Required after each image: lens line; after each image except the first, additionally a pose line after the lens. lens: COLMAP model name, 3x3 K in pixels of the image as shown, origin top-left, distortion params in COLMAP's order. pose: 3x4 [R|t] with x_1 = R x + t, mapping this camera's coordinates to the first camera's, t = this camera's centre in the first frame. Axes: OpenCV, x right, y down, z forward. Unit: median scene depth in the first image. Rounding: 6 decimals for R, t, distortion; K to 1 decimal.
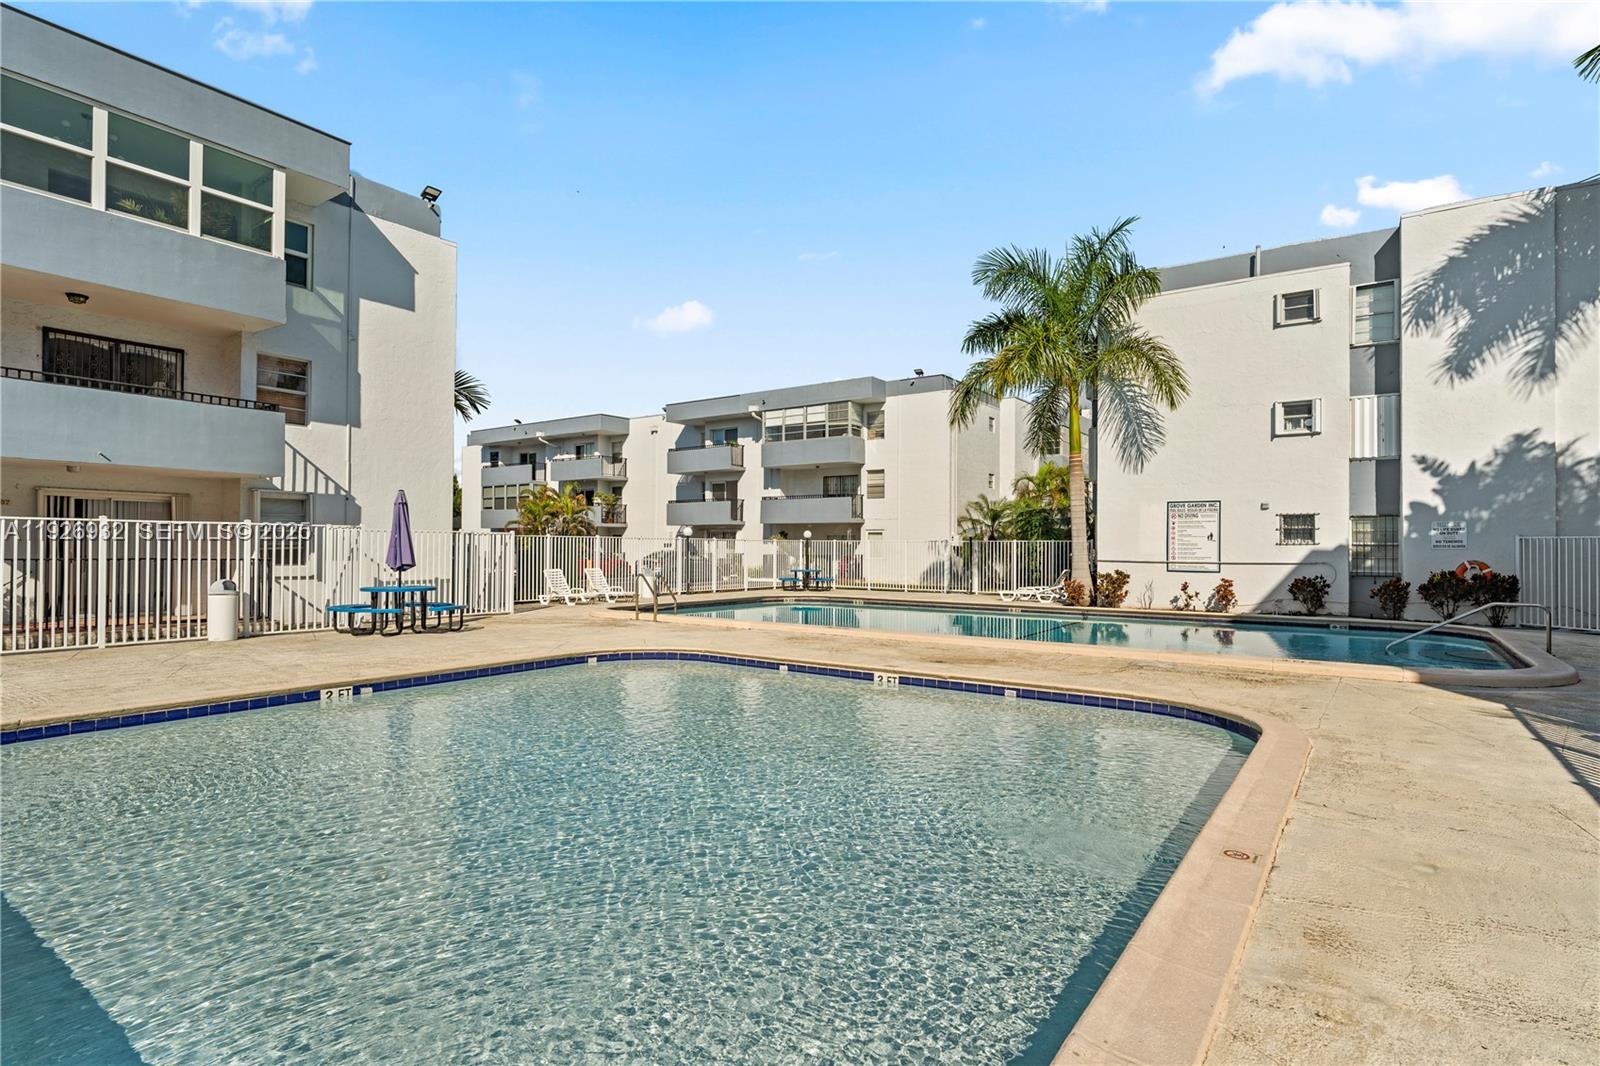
lens RADIAL K [[823.5, 0, 798.6], [0, 823.5, 540.7], [0, 0, 1]] dist [0.000934, 0.004435]
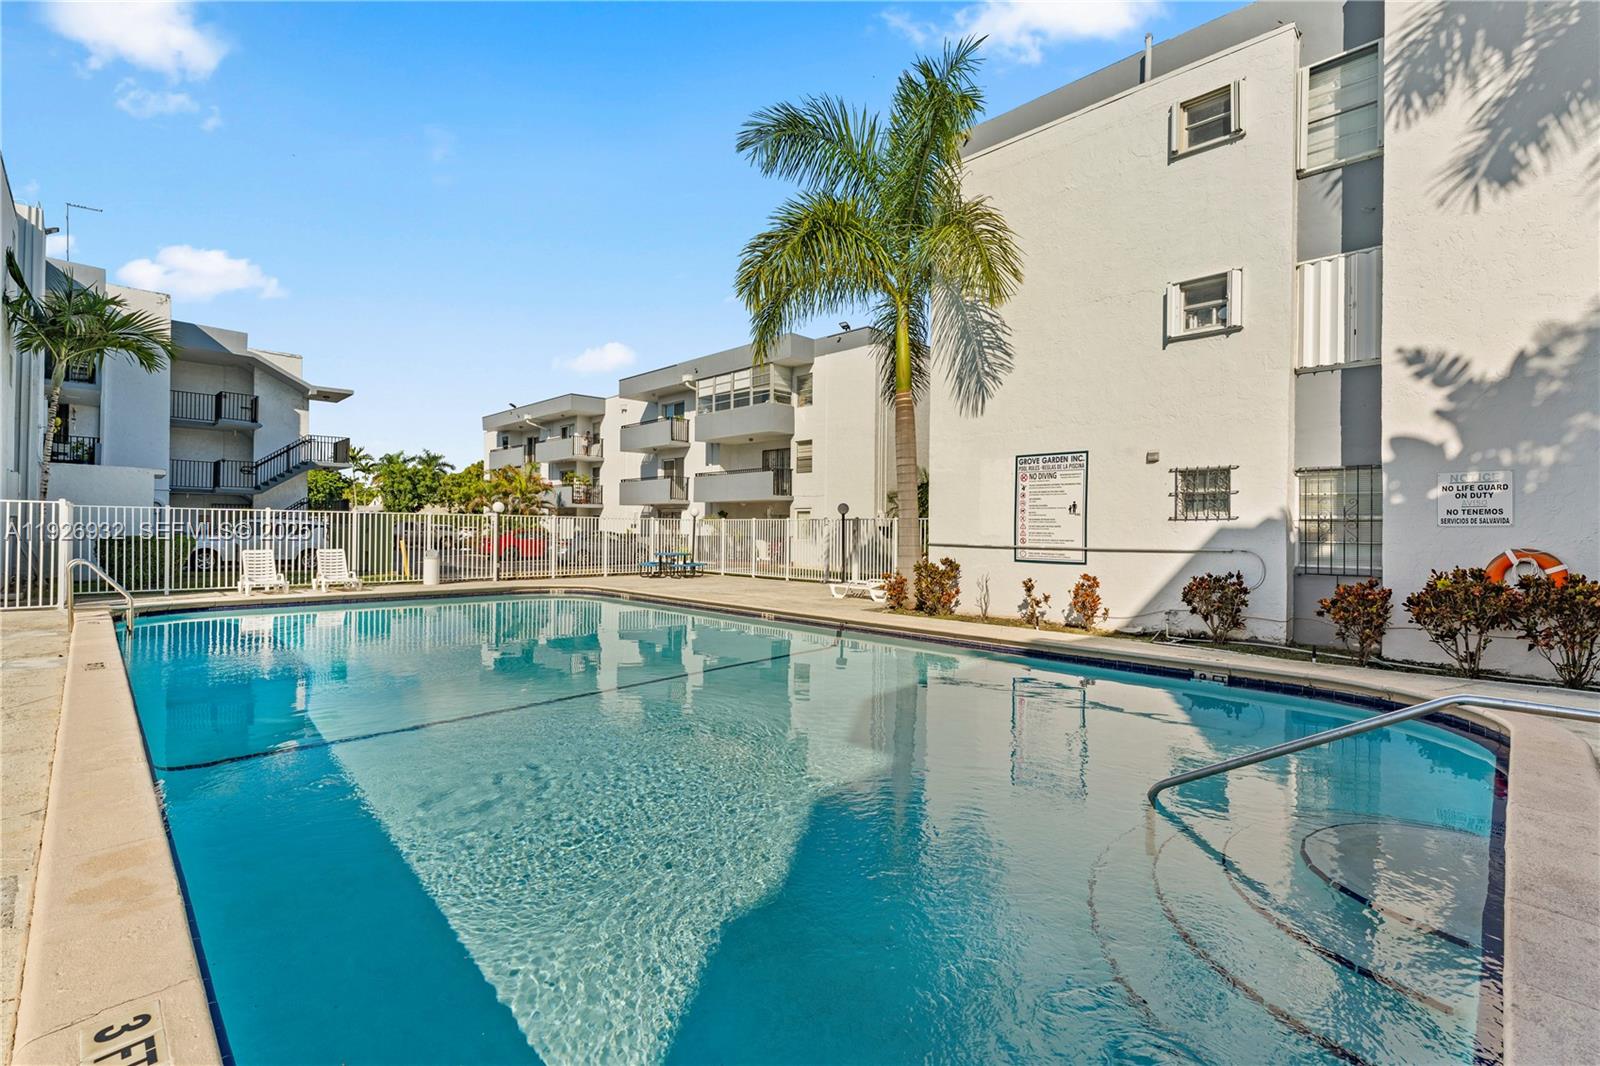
lens RADIAL K [[716.3, 0, 798.3], [0, 716.3, 528.5], [0, 0, 1]] dist [0.001921, -0.002217]
pose [[0.984344, 0.002112, -0.176245, 0.403258], [-0.001200, 0.999985, 0.005285, 0.008674], [0.176254, -0.004991, 0.984332, 0.432444]]
